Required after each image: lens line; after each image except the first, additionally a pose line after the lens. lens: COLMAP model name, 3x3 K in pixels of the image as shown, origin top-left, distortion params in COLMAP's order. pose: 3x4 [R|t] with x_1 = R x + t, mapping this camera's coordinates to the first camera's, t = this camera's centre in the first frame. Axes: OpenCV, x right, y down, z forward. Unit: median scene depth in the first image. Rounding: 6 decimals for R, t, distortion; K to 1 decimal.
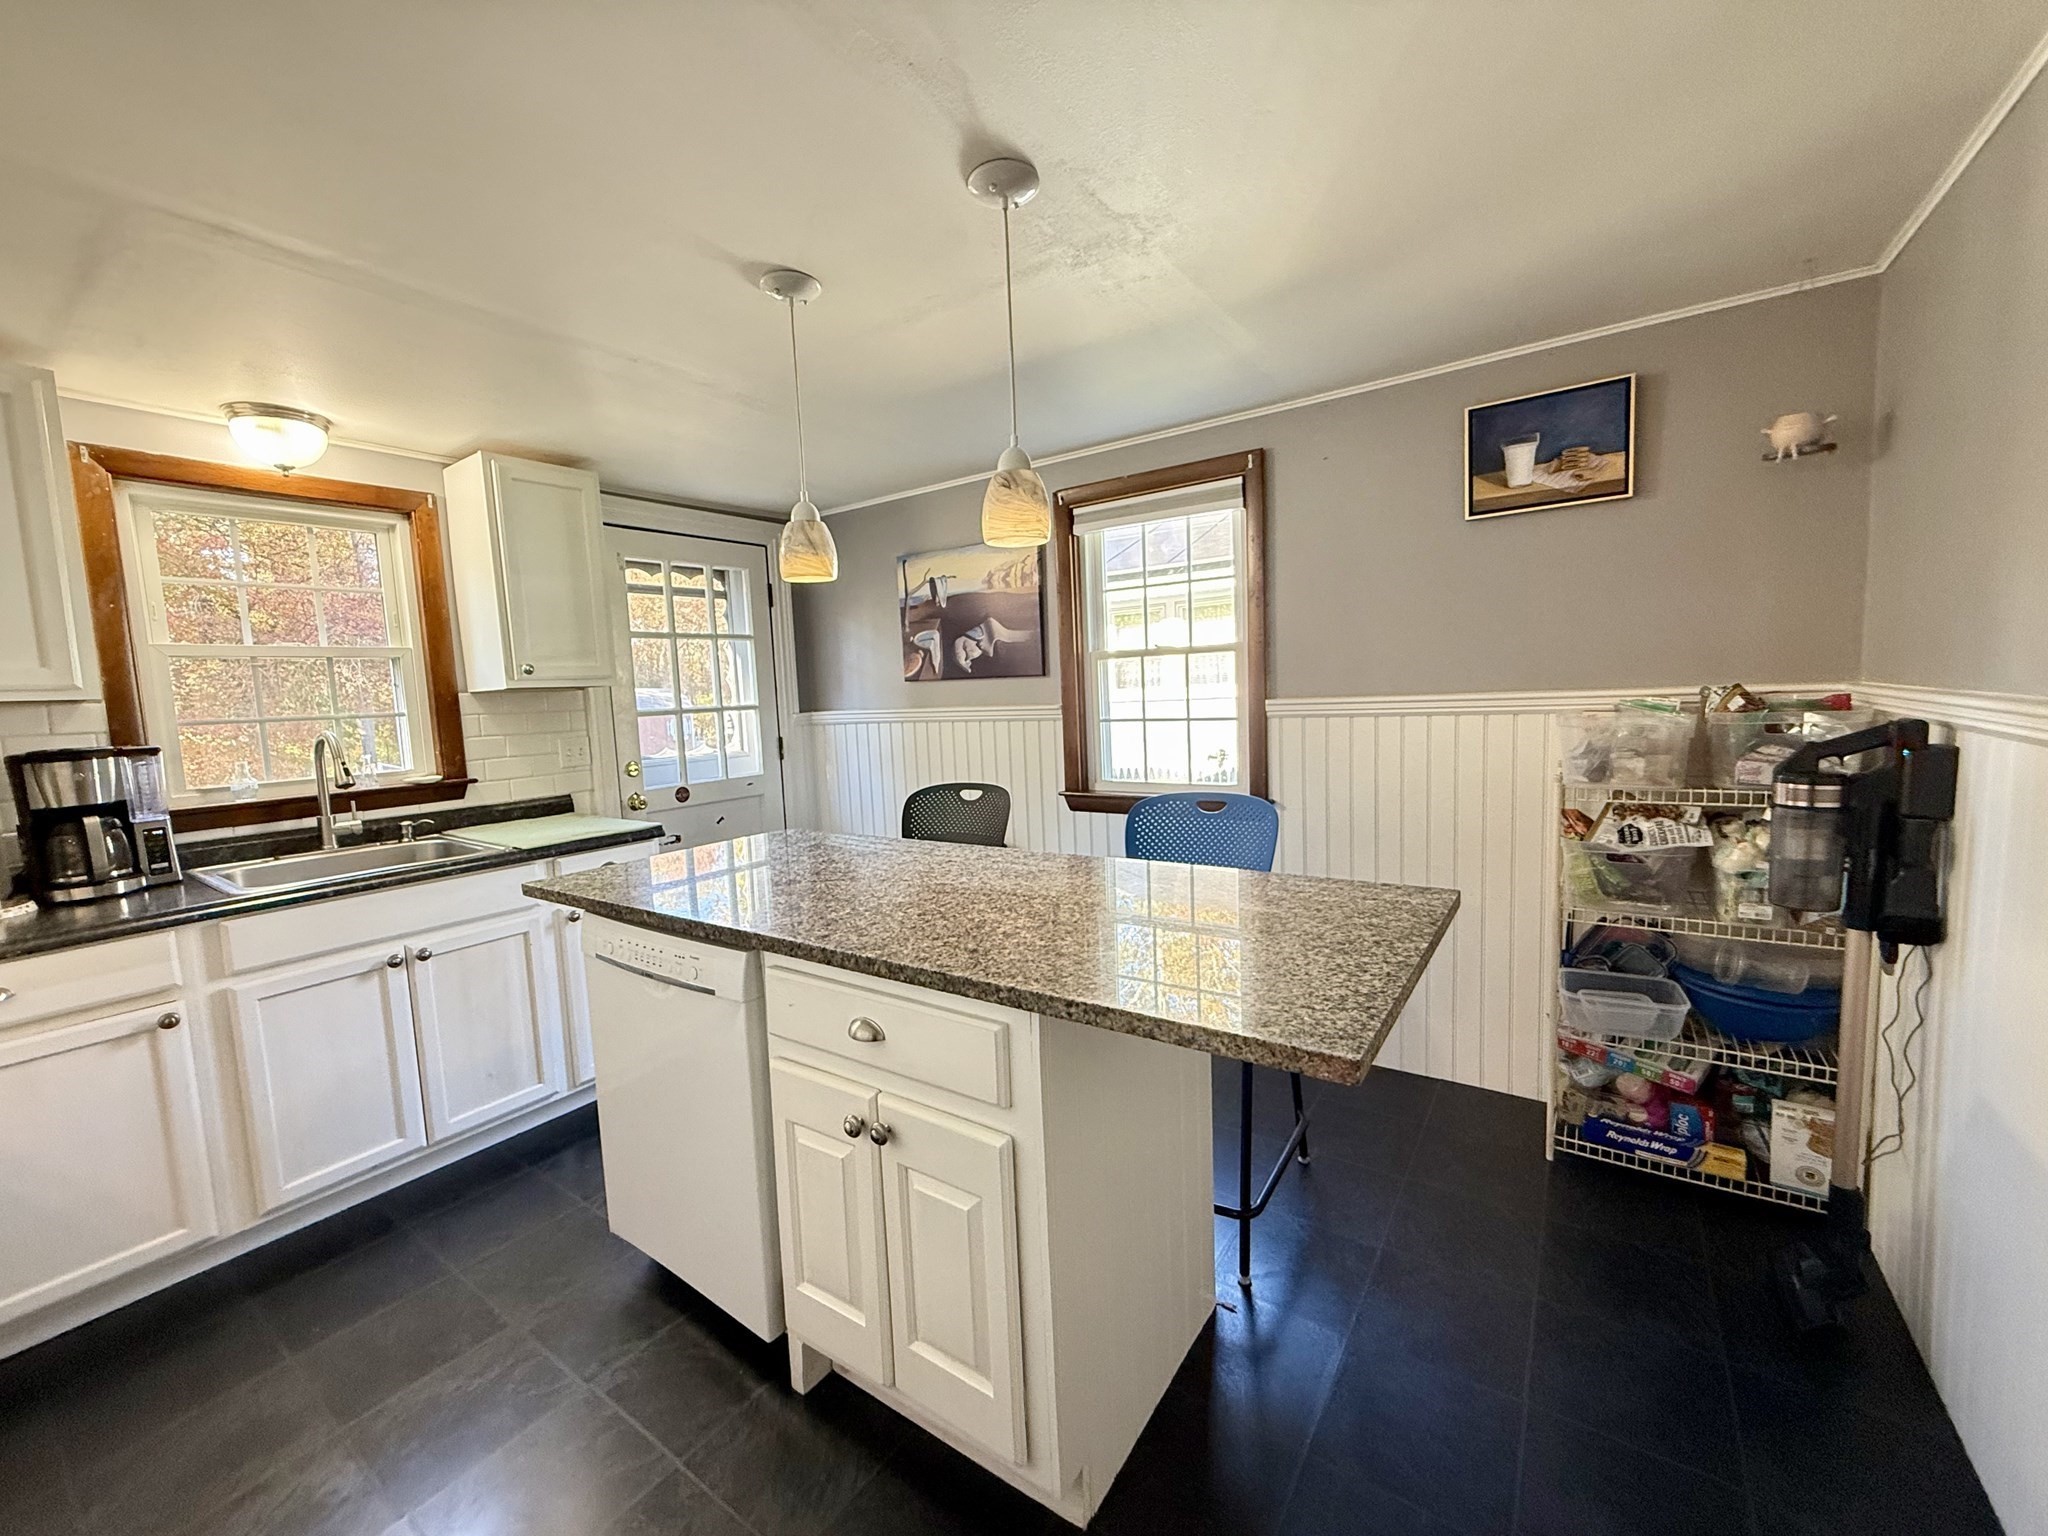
lens RADIAL K [[815.9, 0, 1018.7], [0, 815.9, 767.5], [0, 0, 1]] dist [-0.000338, 0.000236]
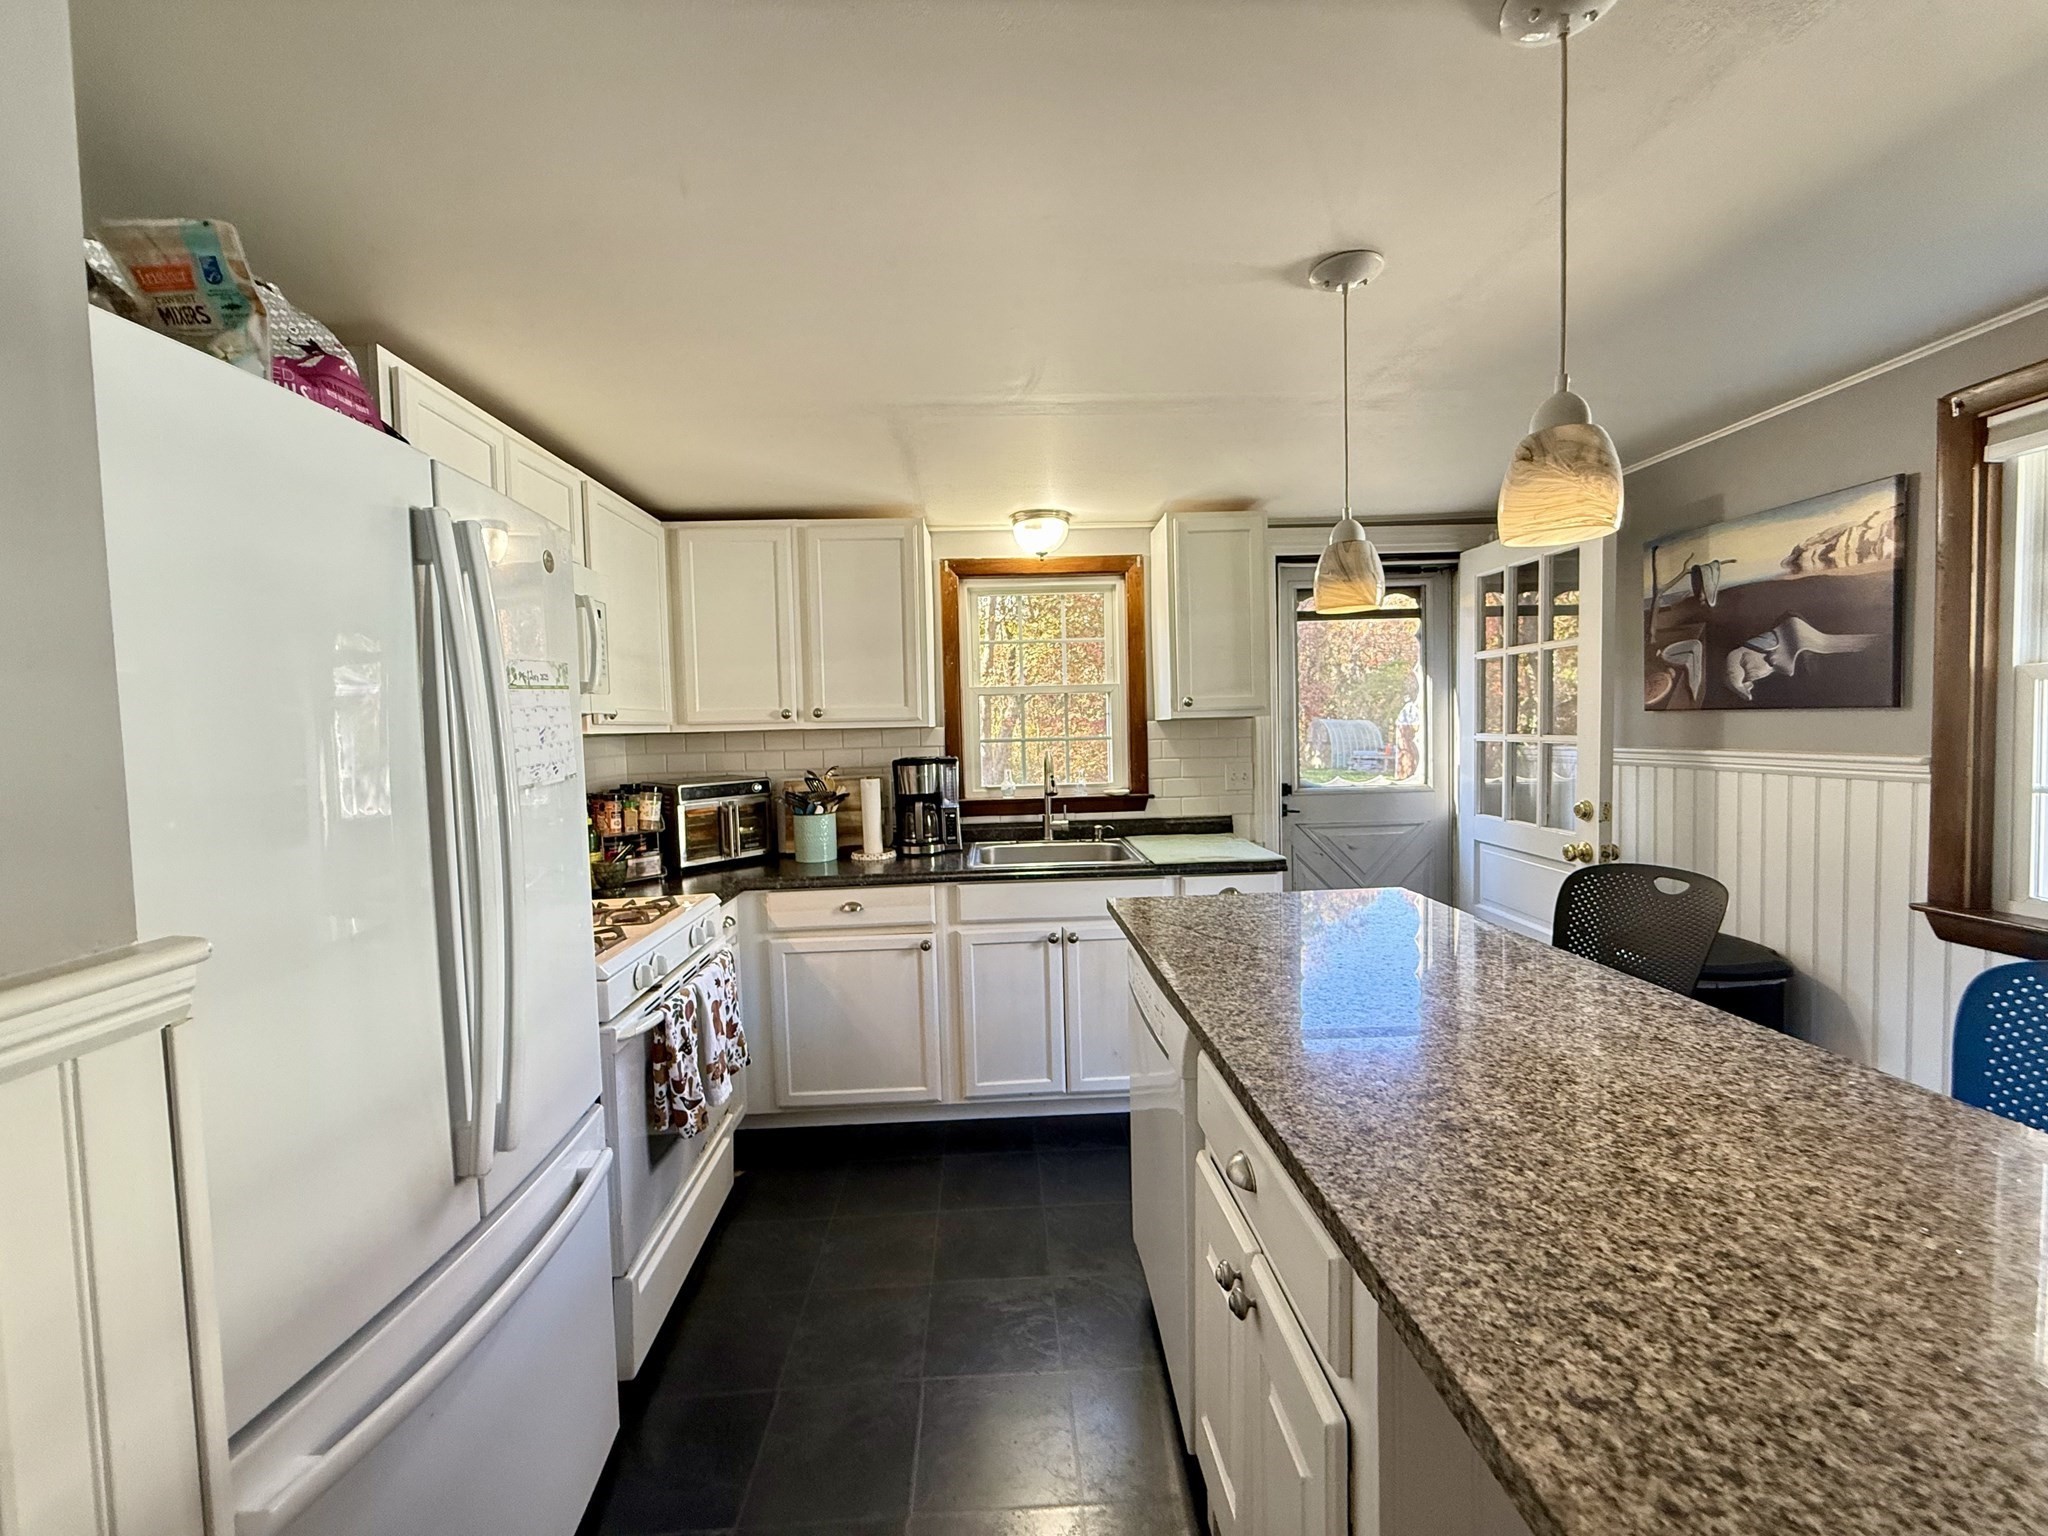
lens RADIAL K [[815.9, 0, 1018.7], [0, 815.9, 767.8], [0, 0, 1]] dist [-0.000338, 0.000236]
pose [[0.606649, 0.065784, -0.792243, 0.148837], [-0.075182, 0.996851, 0.025205, -0.042848], [0.791407, 0.044272, 0.609684, 0.149552]]
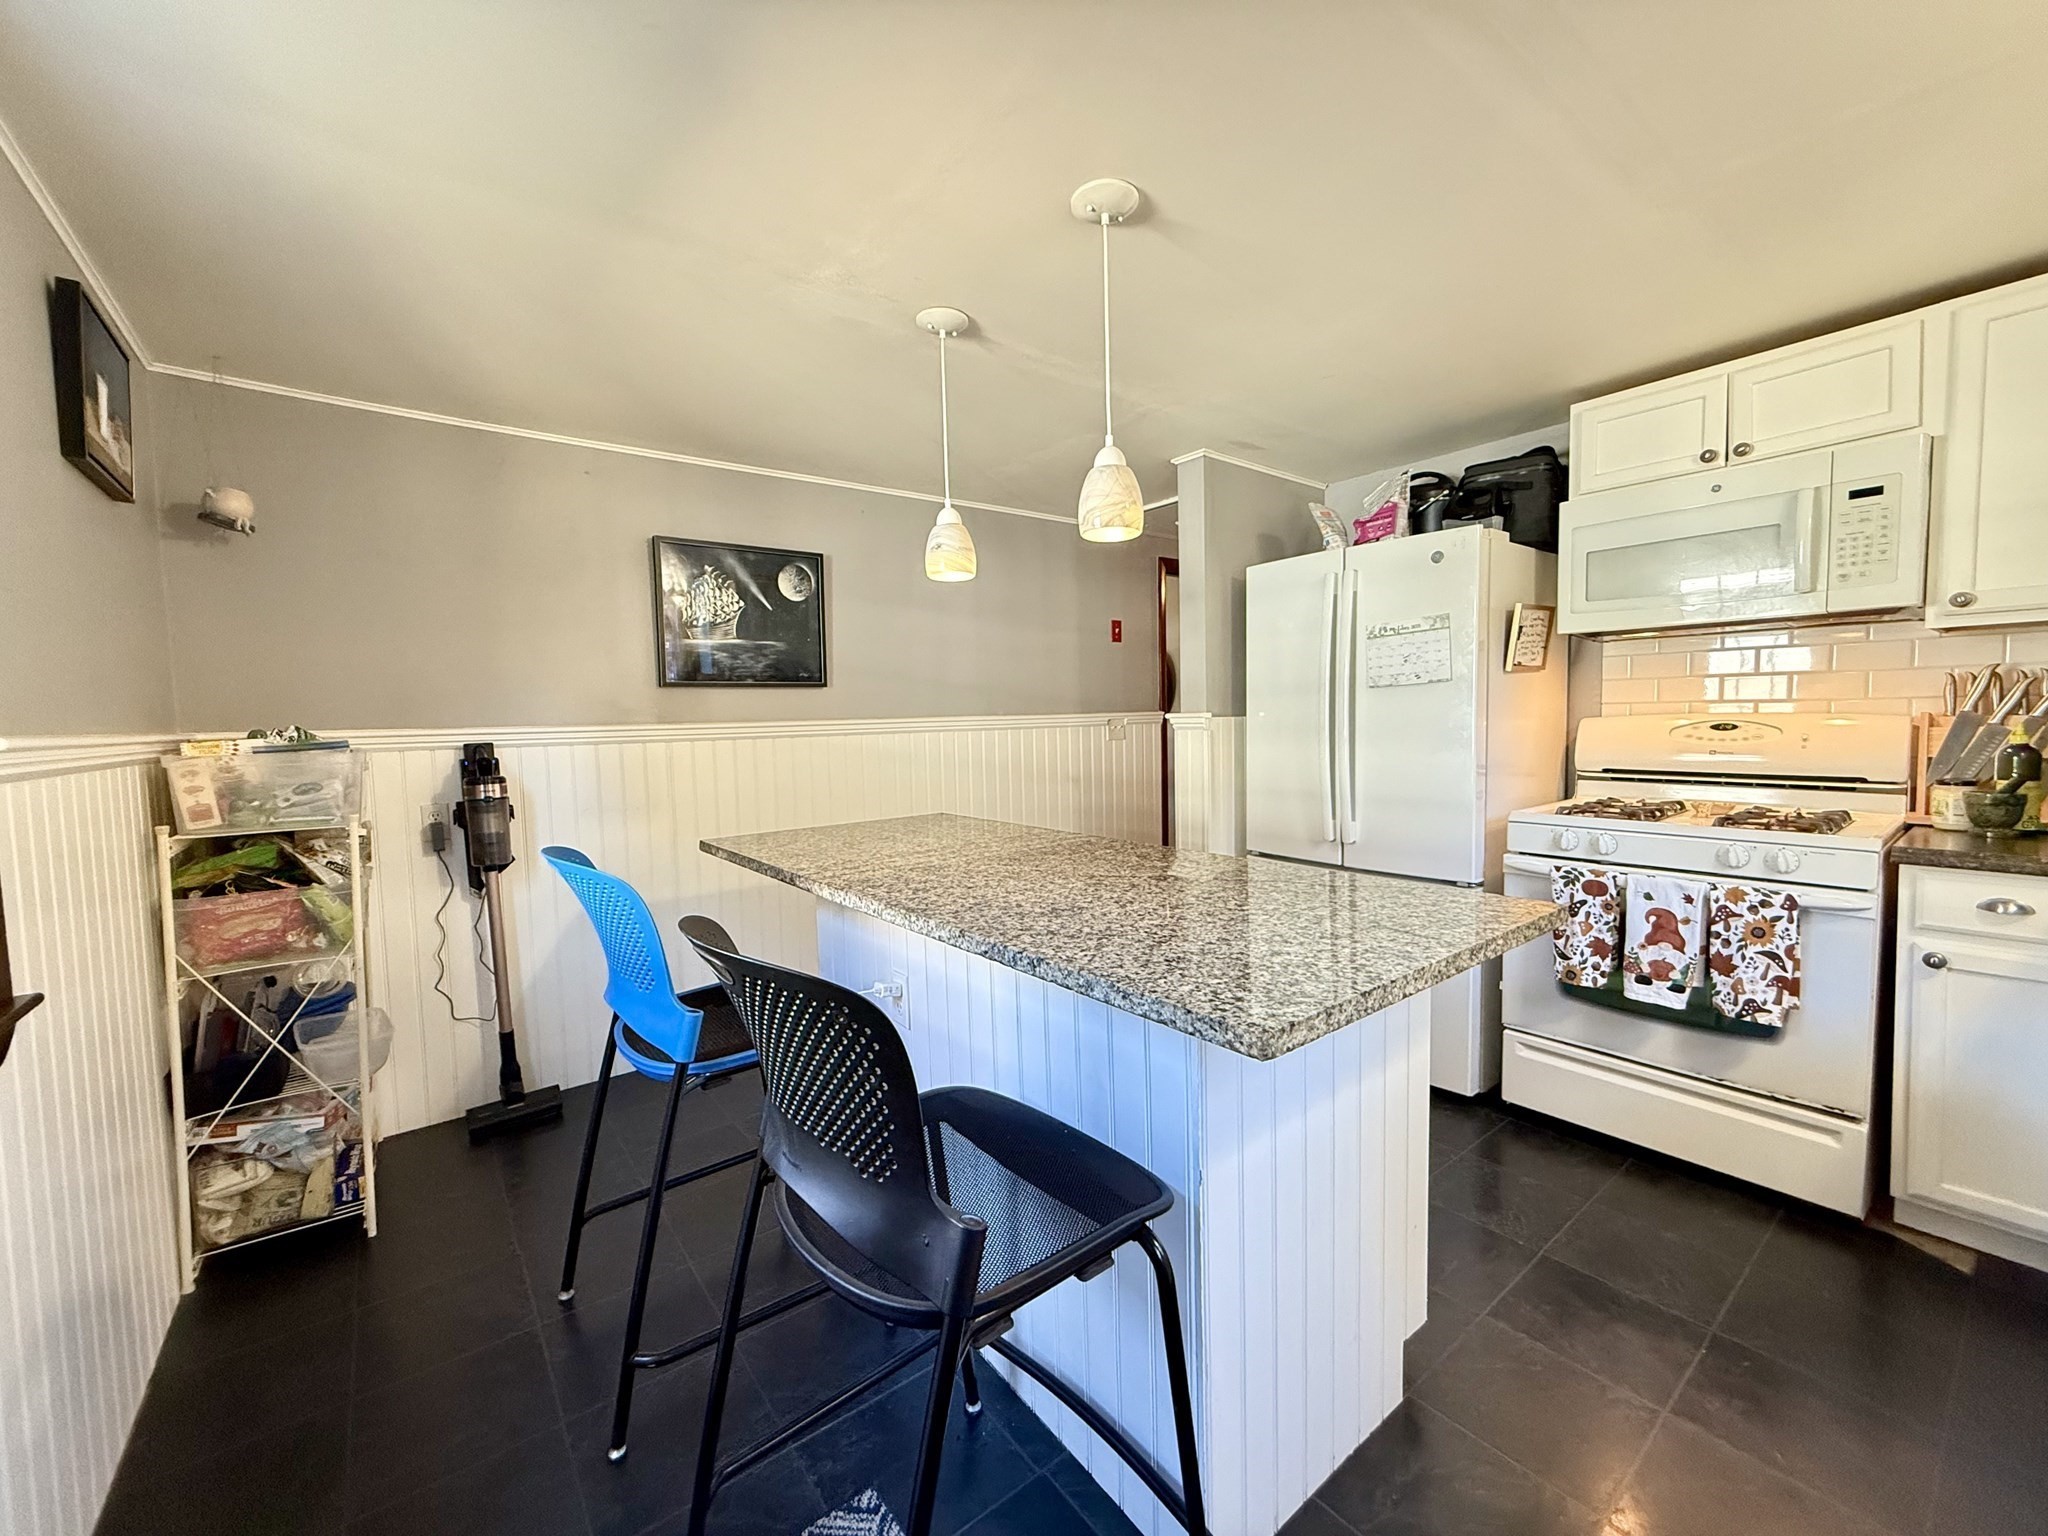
lens RADIAL K [[815.9, 0, 1021.8], [0, 815.9, 765.8], [0, 0, 1]] dist [-0.000338, 0.000236]
pose [[-0.954843, 0.050803, 0.292736, -0.278512], [0.096266, 0.985022, 0.143055, -0.084574], [-0.281083, 0.164775, -0.945432, 1.287910]]
